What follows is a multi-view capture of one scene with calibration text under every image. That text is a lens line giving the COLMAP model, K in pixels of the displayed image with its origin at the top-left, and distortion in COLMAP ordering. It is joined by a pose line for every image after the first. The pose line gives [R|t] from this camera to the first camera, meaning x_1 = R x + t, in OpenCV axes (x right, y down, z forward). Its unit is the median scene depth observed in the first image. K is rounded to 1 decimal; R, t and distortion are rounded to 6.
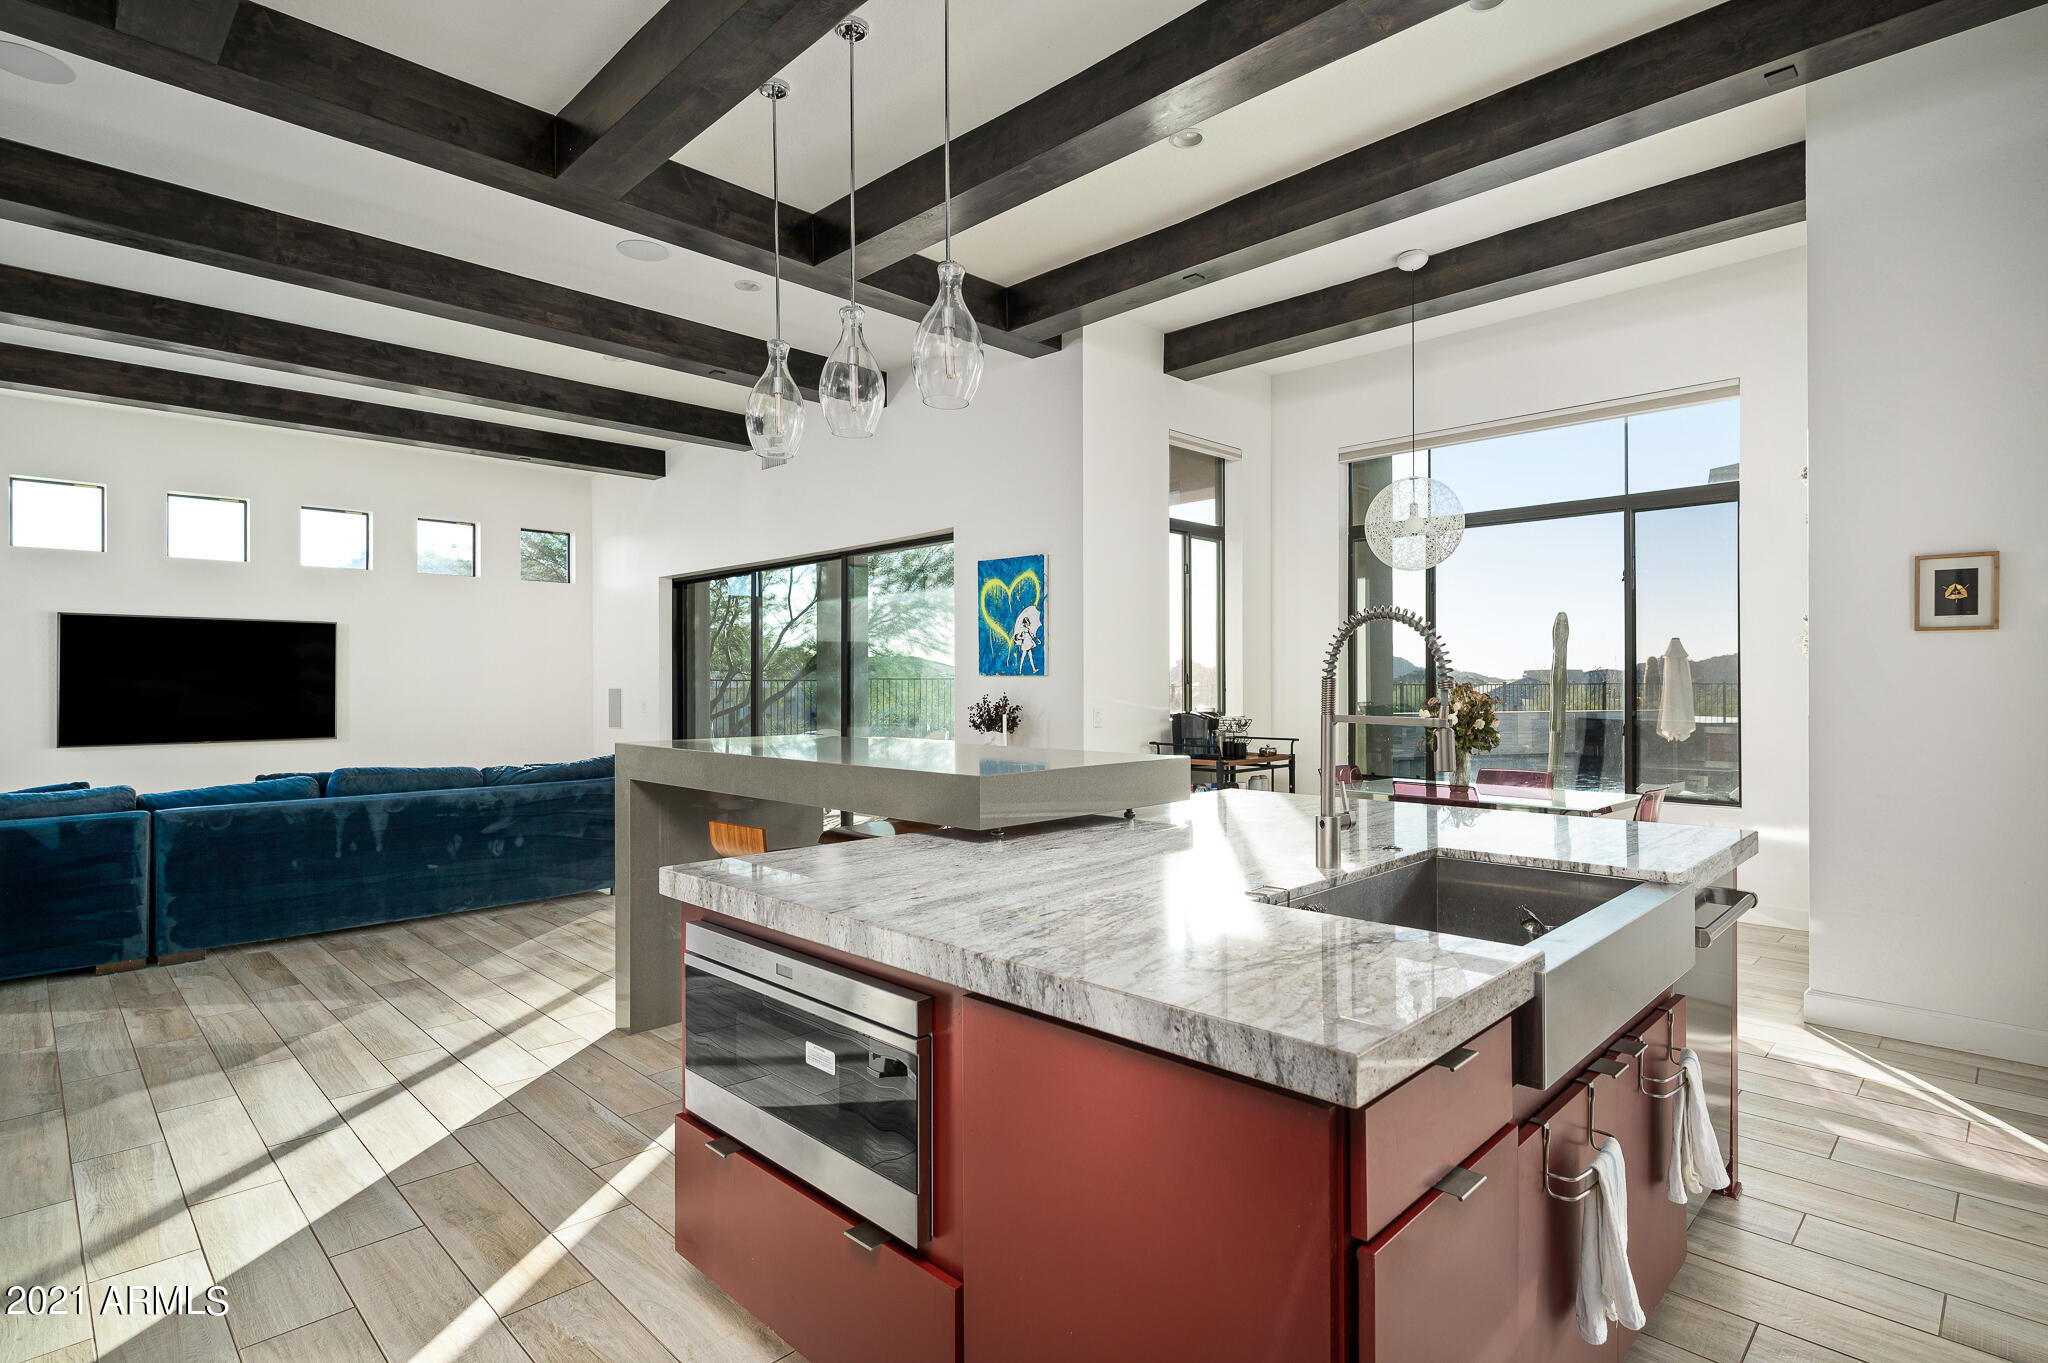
lens RADIAL K [[1033.1, 0, 1022.2], [0, 1033.1, 678.9], [0, 0, 1]] dist [-0.000301, 0.000538]
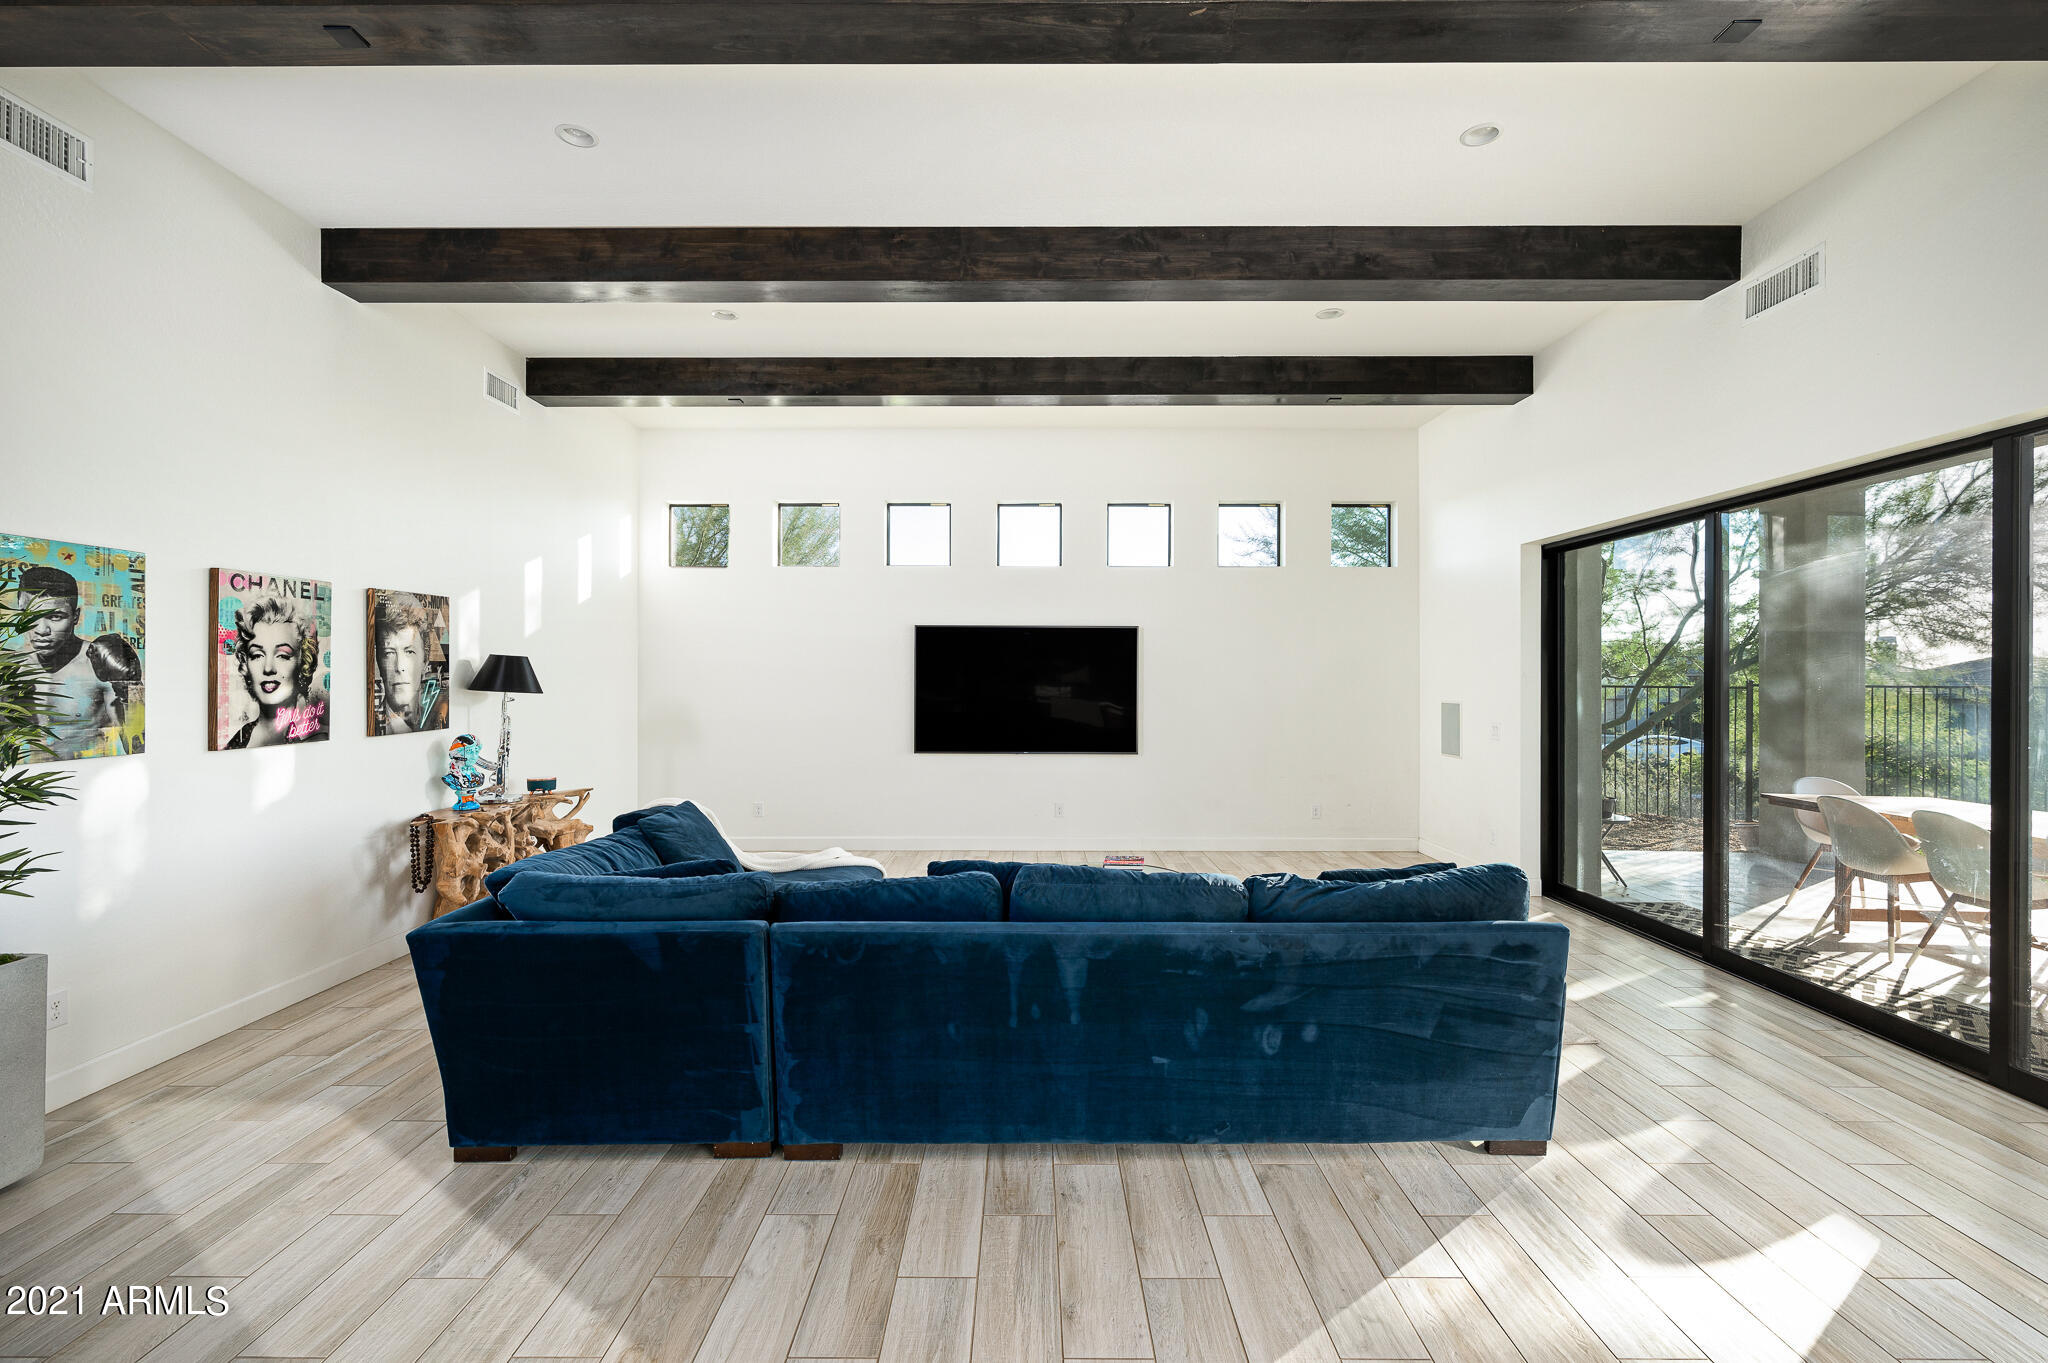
lens RADIAL K [[910.5, 0, 1023.8], [0, 910.5, 679.7], [0, 0, 1]] dist [-0.001066, 0.000687]
pose [[0.706706, 0.006729, -0.707476, -0.215896], [-0.000378, 0.999958, 0.009132, -0.019621], [0.707508, -0.006186, 0.706679, 0.467672]]
